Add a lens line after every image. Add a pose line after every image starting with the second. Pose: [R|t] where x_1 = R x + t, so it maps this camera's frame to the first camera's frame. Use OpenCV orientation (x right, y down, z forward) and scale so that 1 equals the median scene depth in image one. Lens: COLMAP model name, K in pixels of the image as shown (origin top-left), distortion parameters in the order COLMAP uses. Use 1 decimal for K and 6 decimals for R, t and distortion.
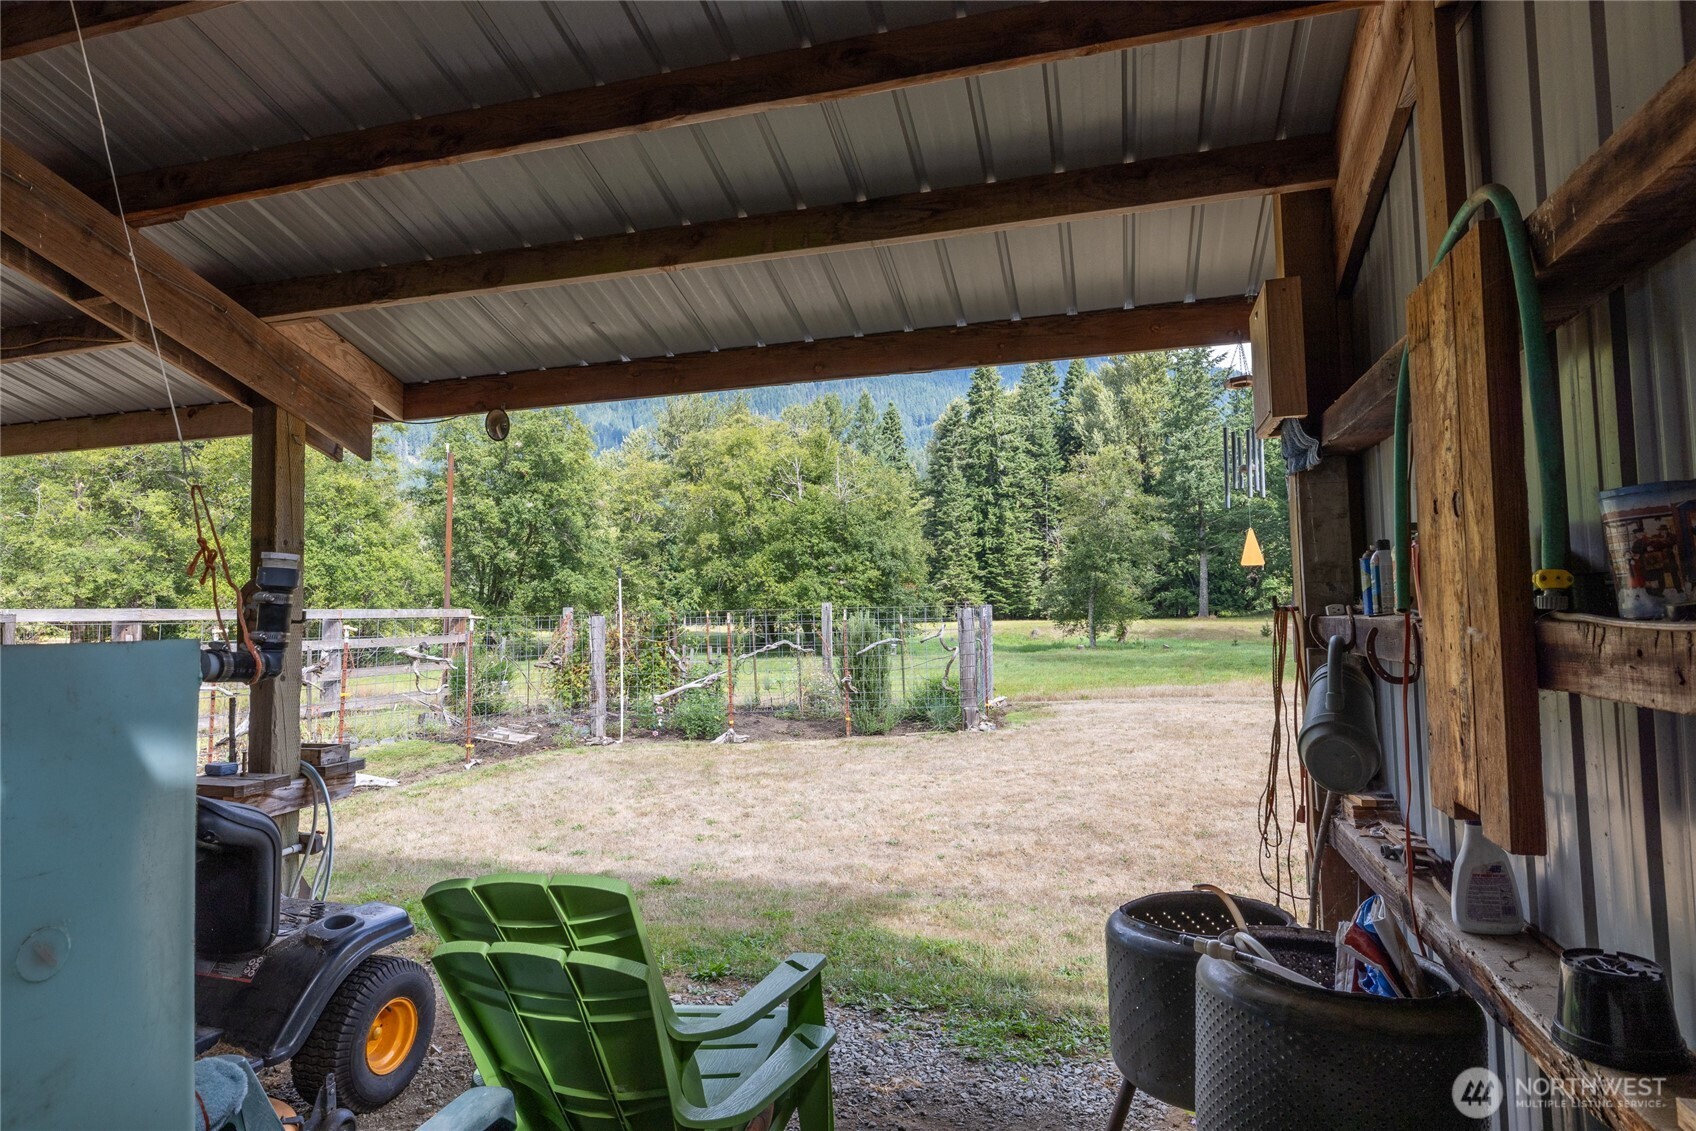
lens RADIAL K [[955.3, 0, 838.0], [0, 955.3, 555.1], [0, 0, 1]] dist [-0.000150, 0.000394]
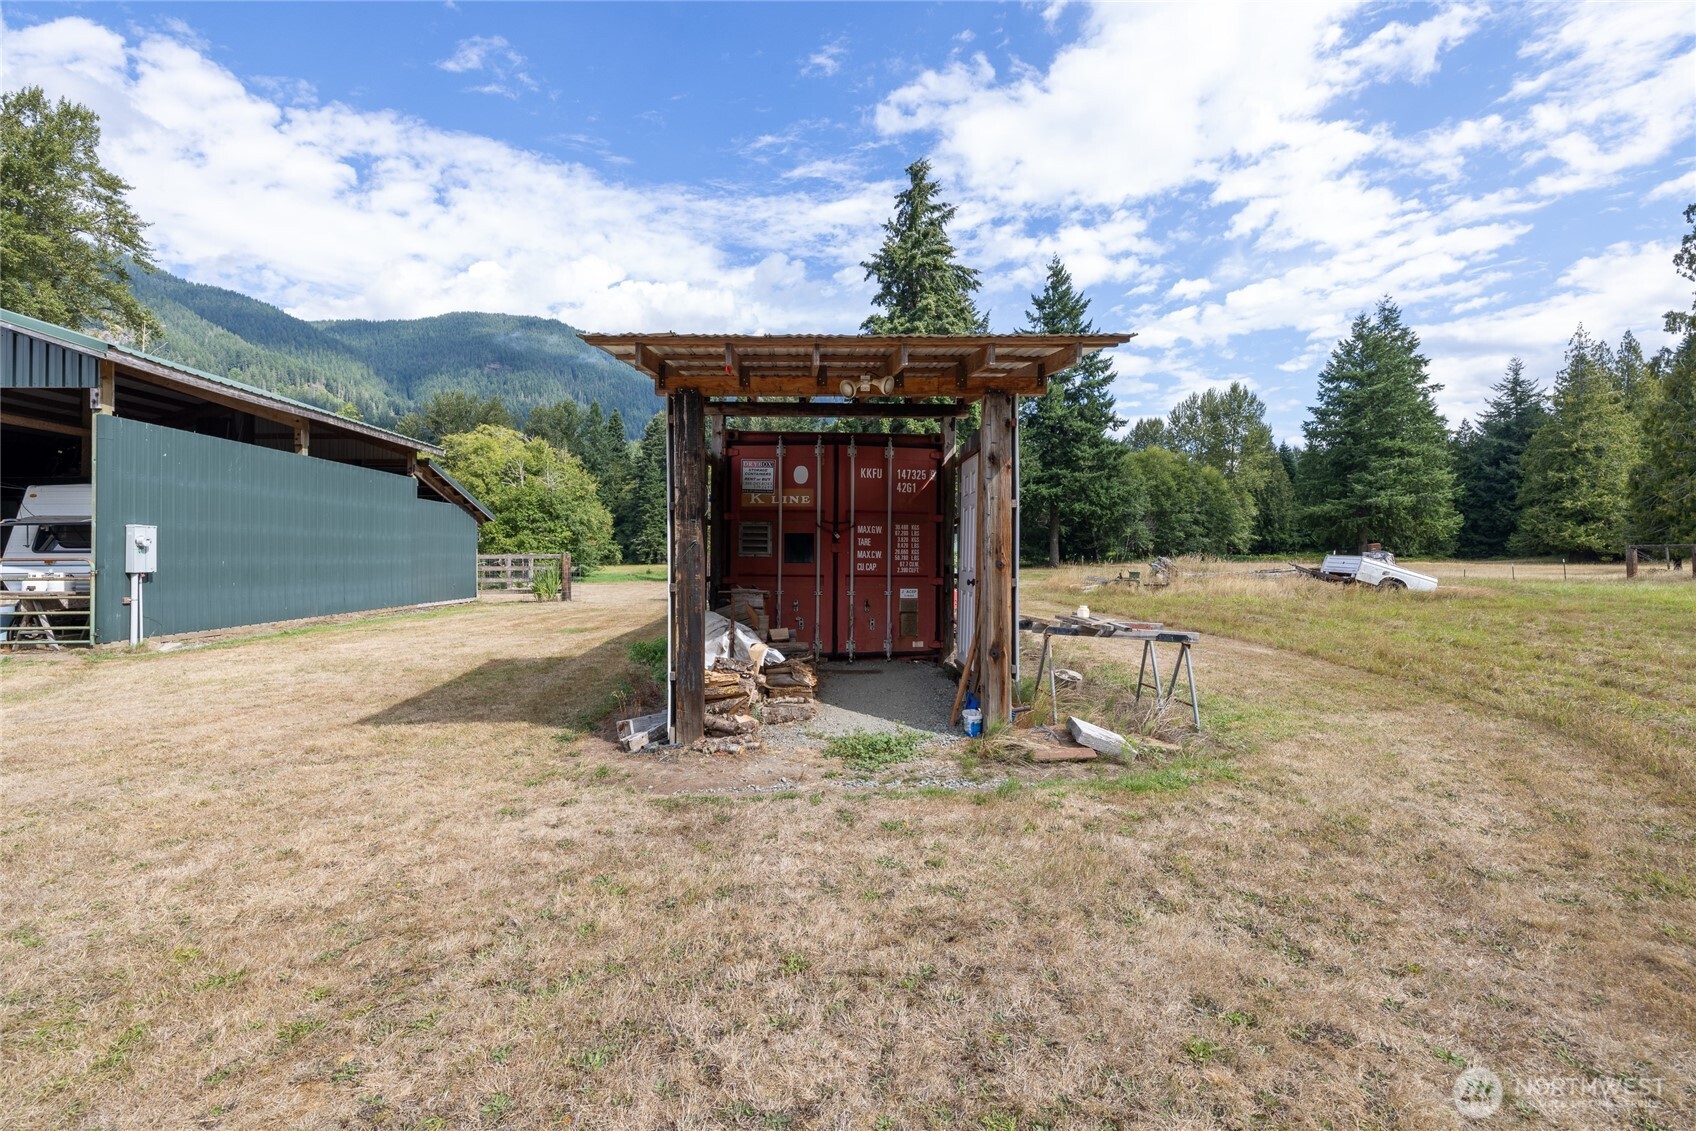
lens RADIAL K [[714.4, 0, 829.2], [0, 714.4, 552.3], [0, 0, 1]] dist [0.005778, -0.000853]
pose [[0.948358, 0.018070, 0.316687, 0.070801], [-0.033655, 0.998473, 0.043811, -0.017291], [-0.315412, -0.052207, 0.947518, -0.307365]]
